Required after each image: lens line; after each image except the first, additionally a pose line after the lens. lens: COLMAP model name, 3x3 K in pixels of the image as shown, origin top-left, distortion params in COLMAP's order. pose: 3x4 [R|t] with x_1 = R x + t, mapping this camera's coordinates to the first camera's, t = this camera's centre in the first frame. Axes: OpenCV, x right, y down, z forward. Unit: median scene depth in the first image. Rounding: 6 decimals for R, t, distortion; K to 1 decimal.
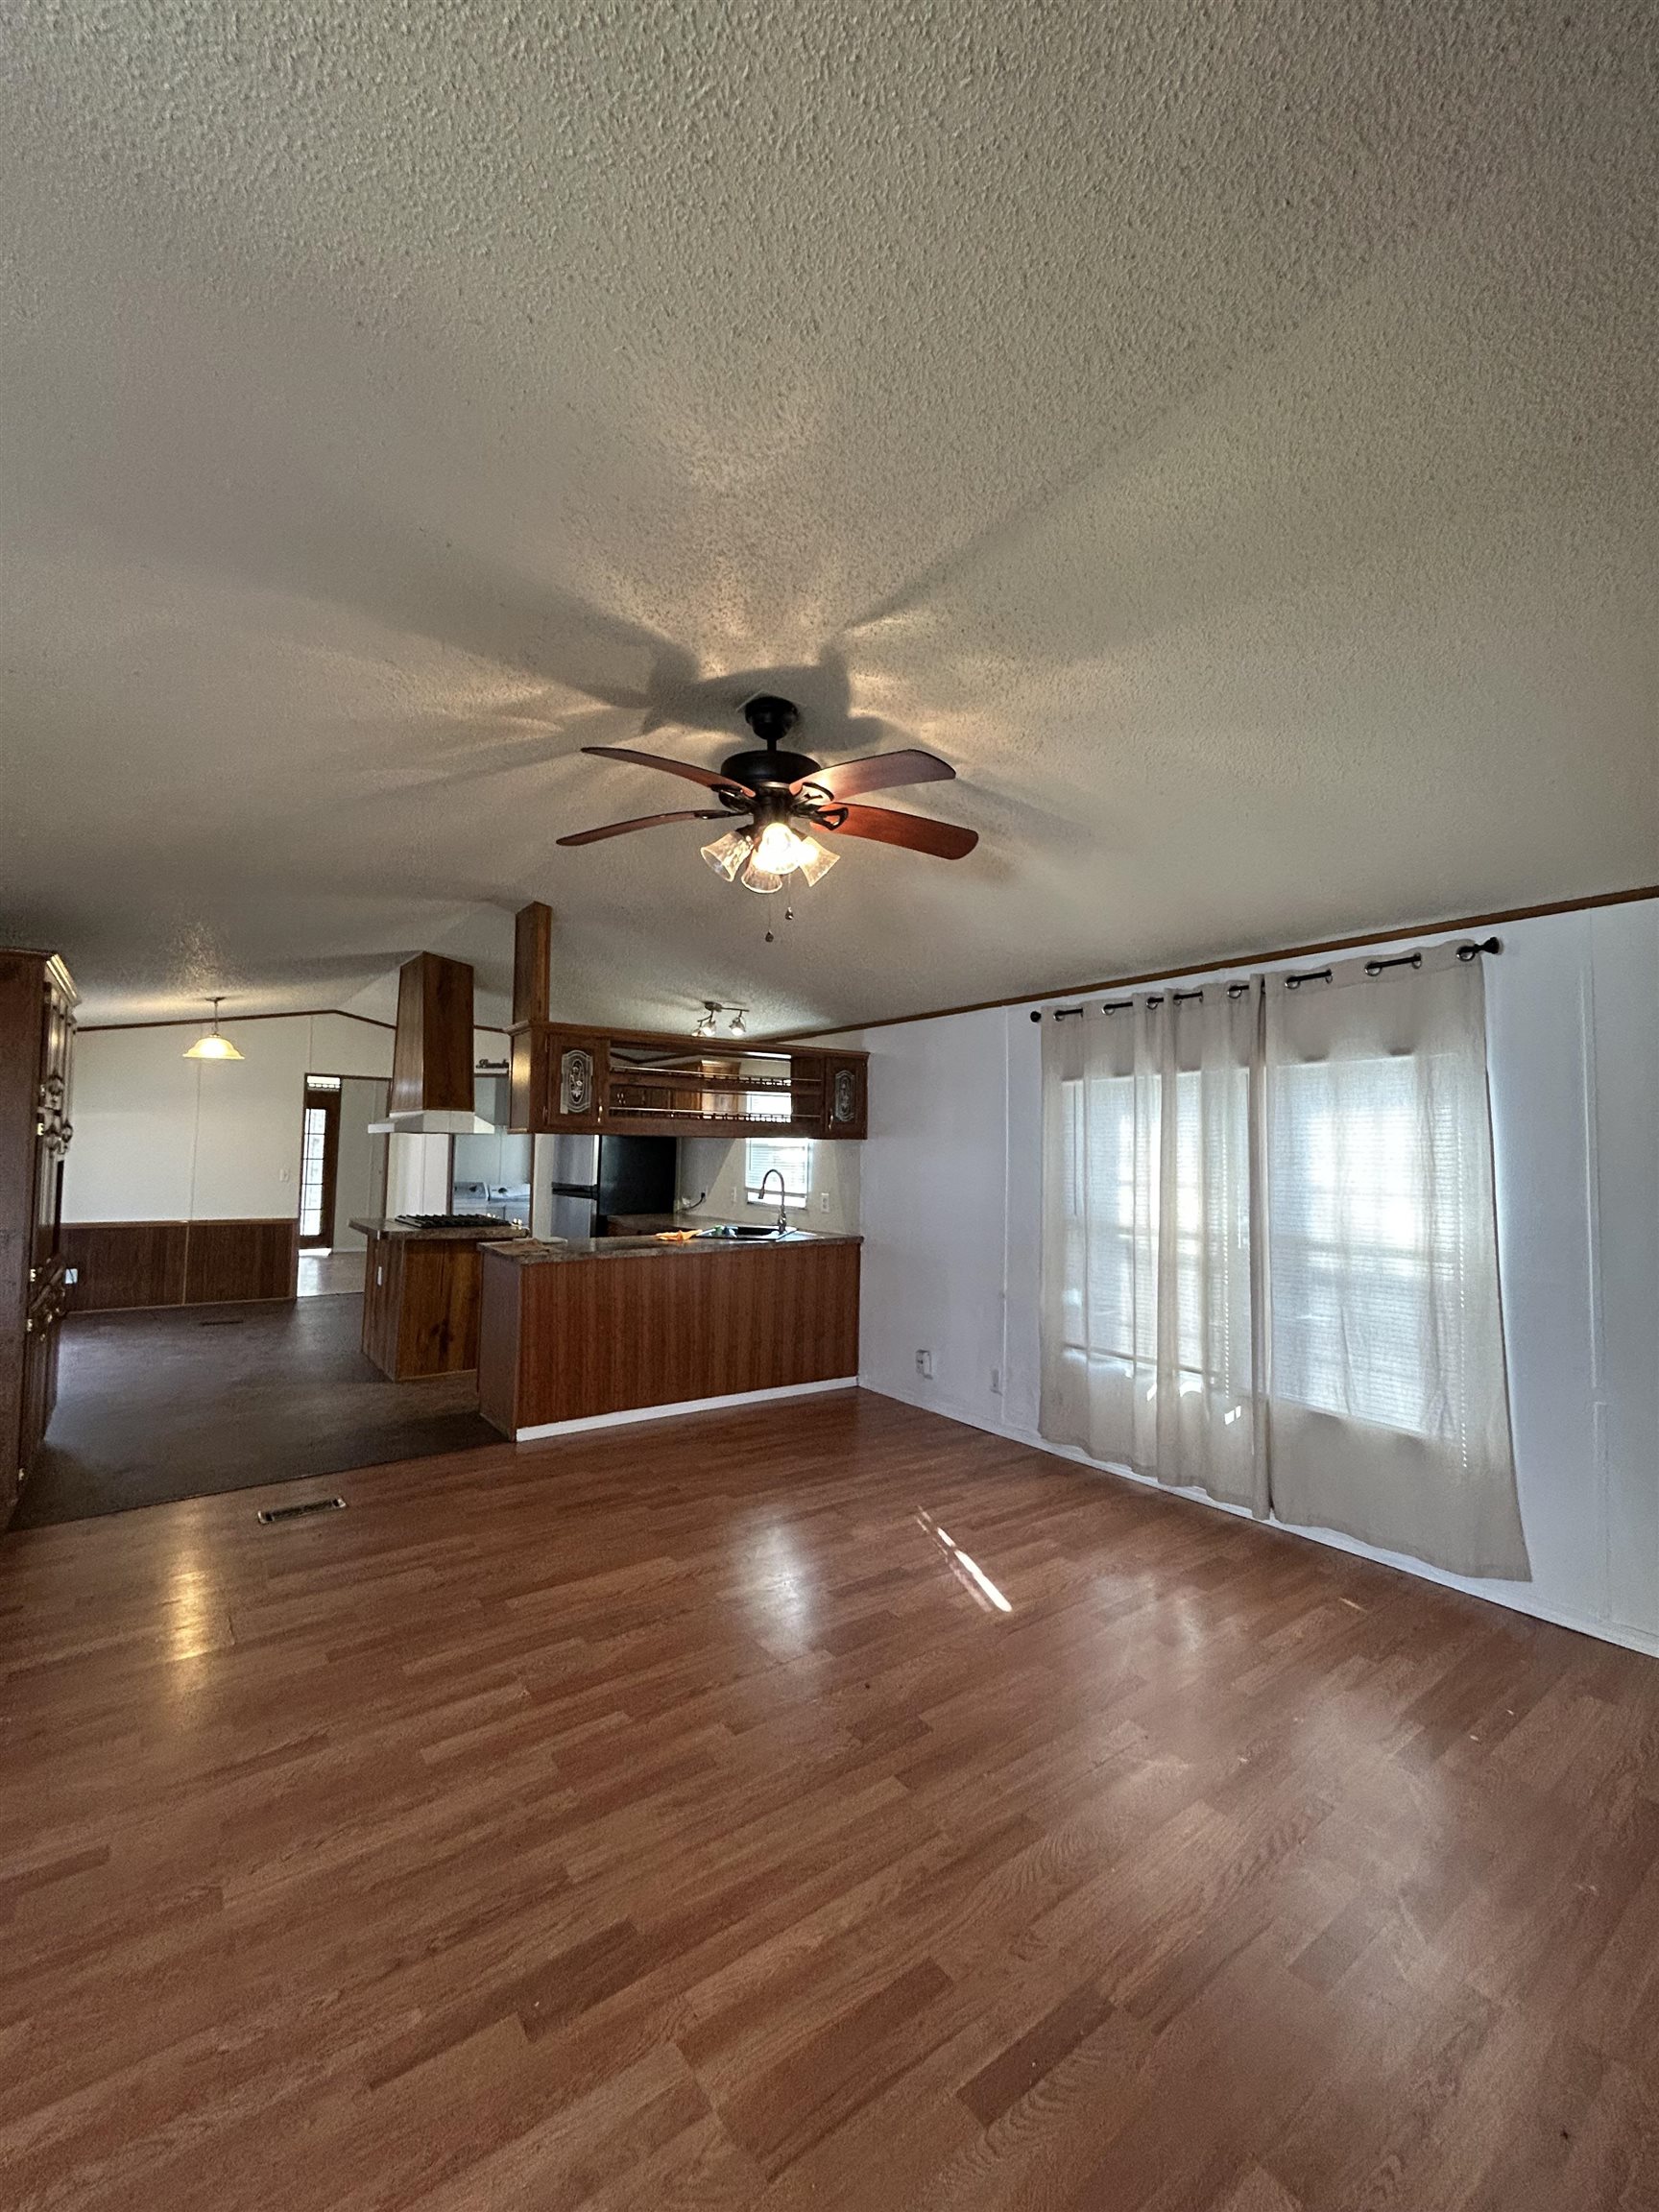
lens RADIAL K [[917.7, 0, 829.5], [0, 917.7, 1106.0], [0, 0, 1]] dist [0.023425, 0.000114]
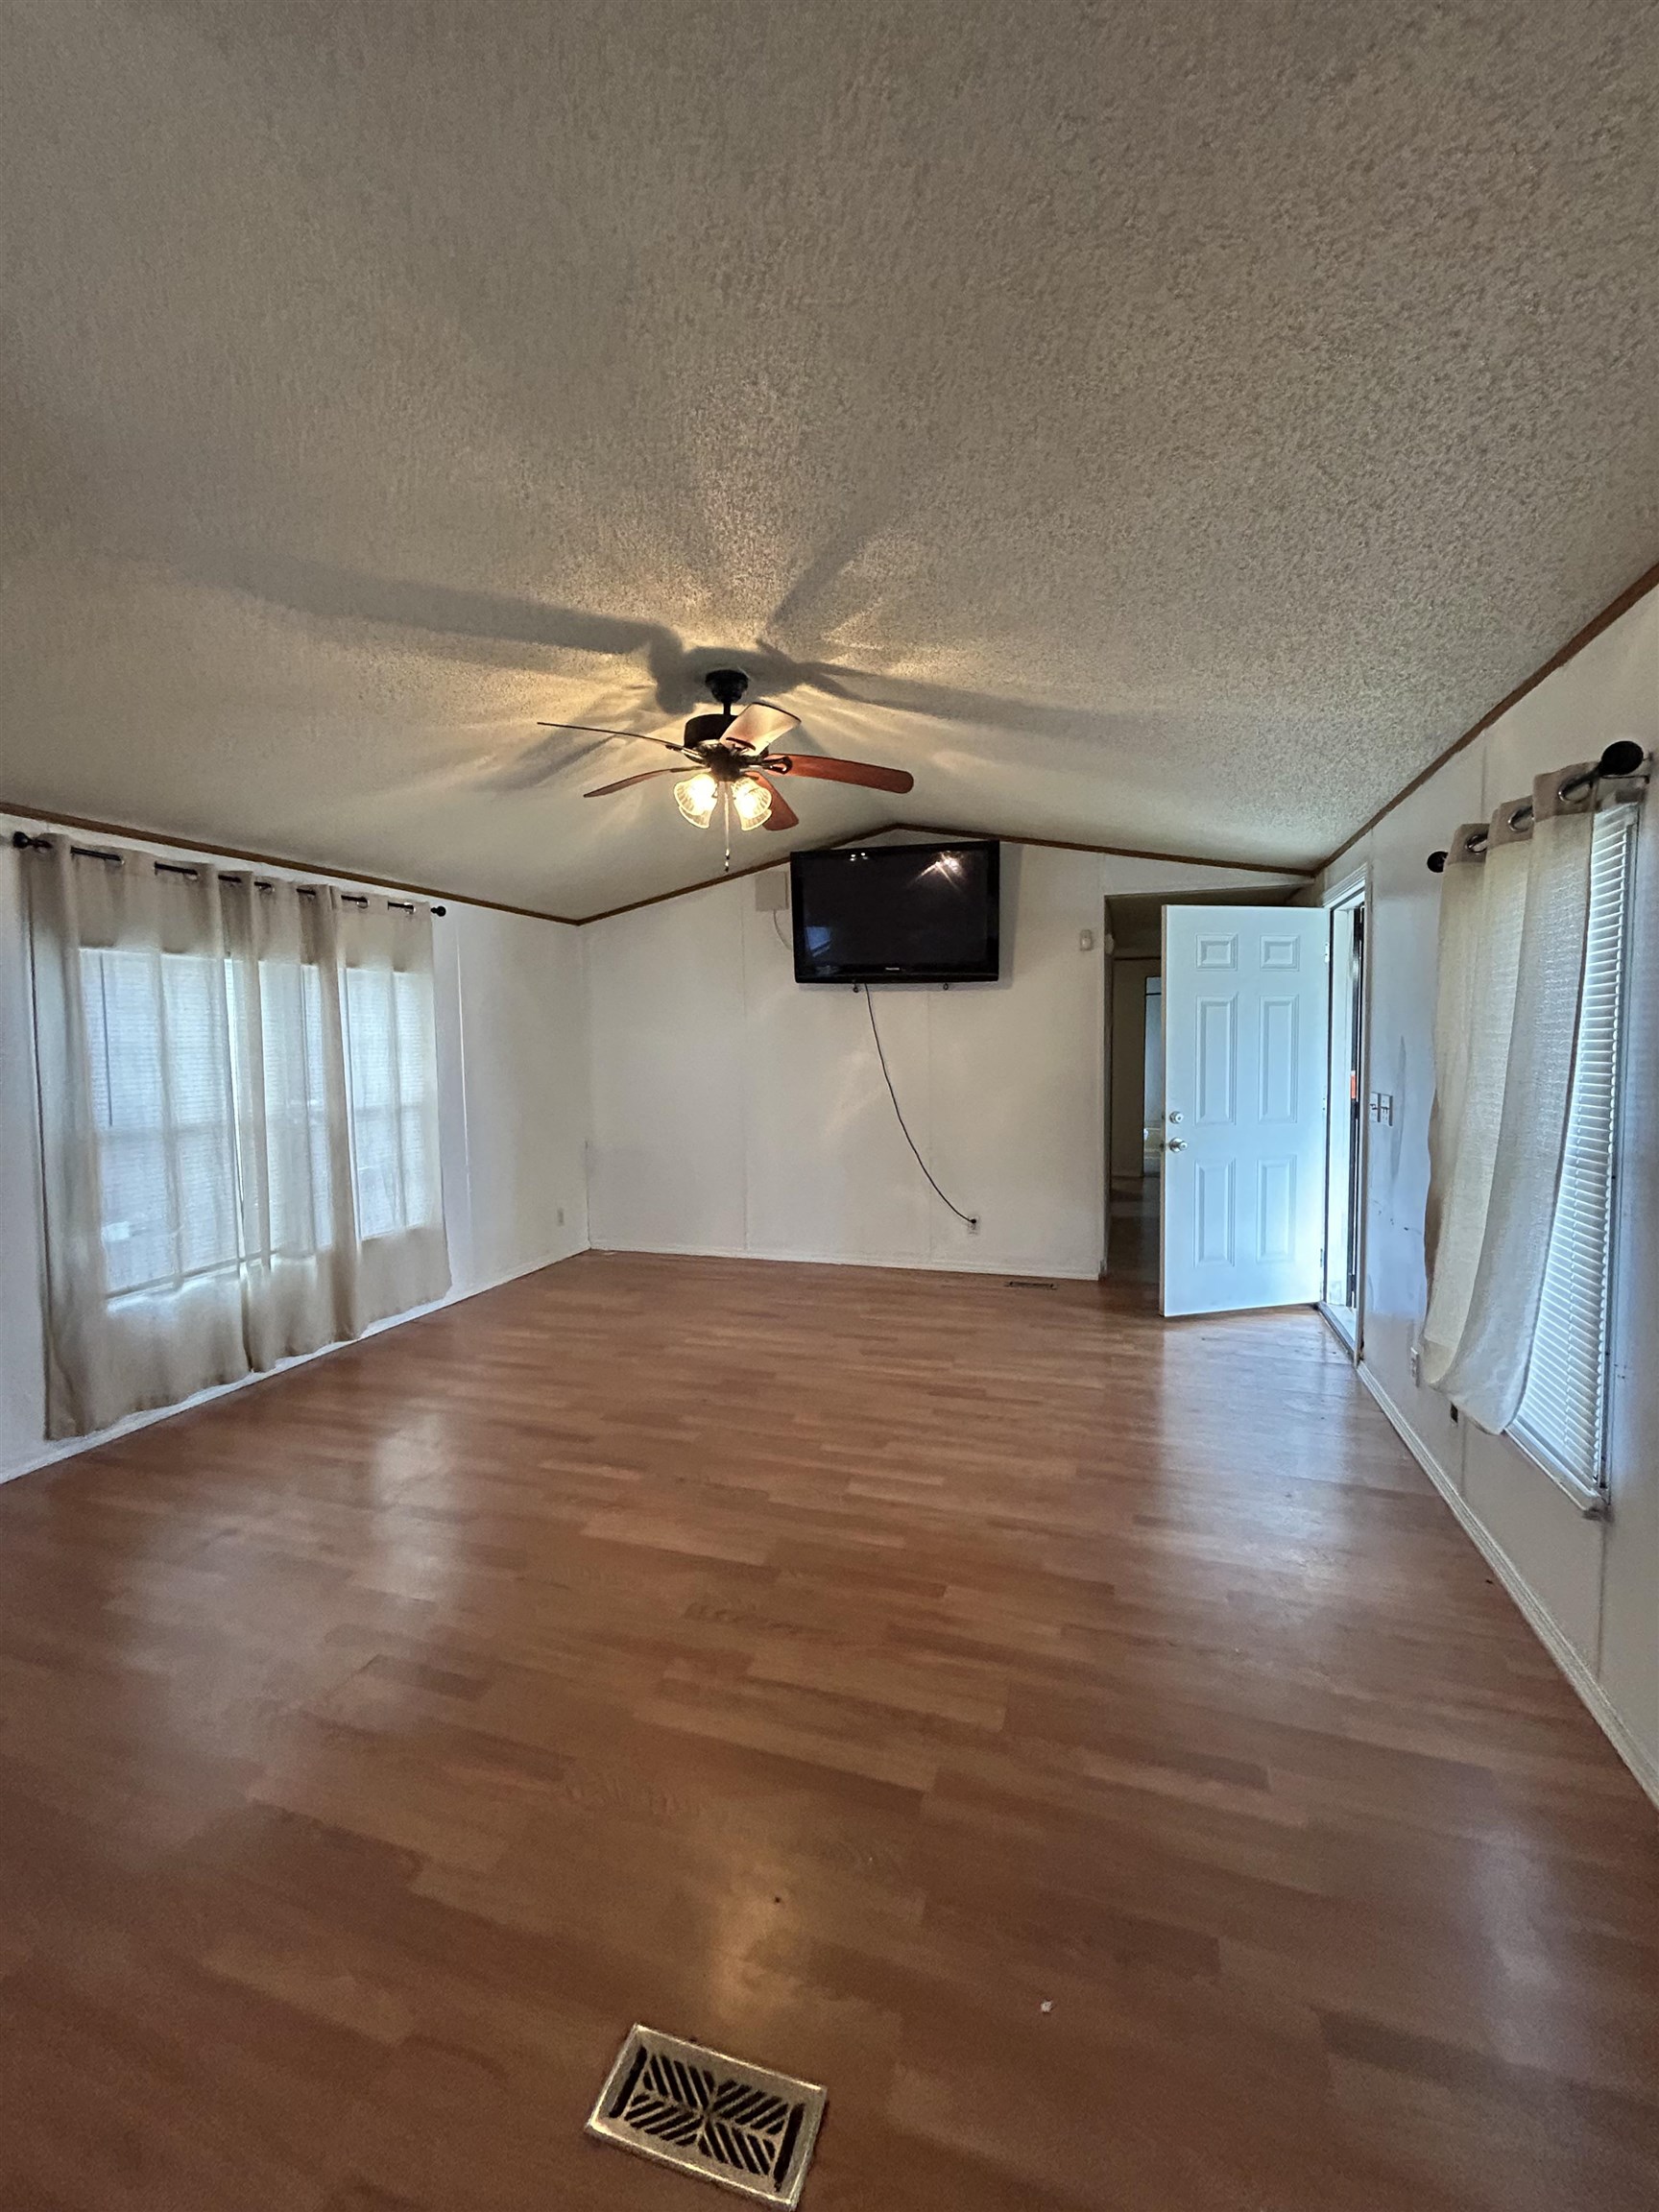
lens RADIAL K [[899.6, 0, 829.5], [0, 899.6, 1106.0], [0, 0, 1]] dist [-0.000804, -0.000627]
pose [[-0.574260, -0.059601, 0.816501, -1.228550], [-0.028141, 0.998194, 0.053071, 0.081367], [-0.818189, 0.007500, -0.574900, 1.682129]]
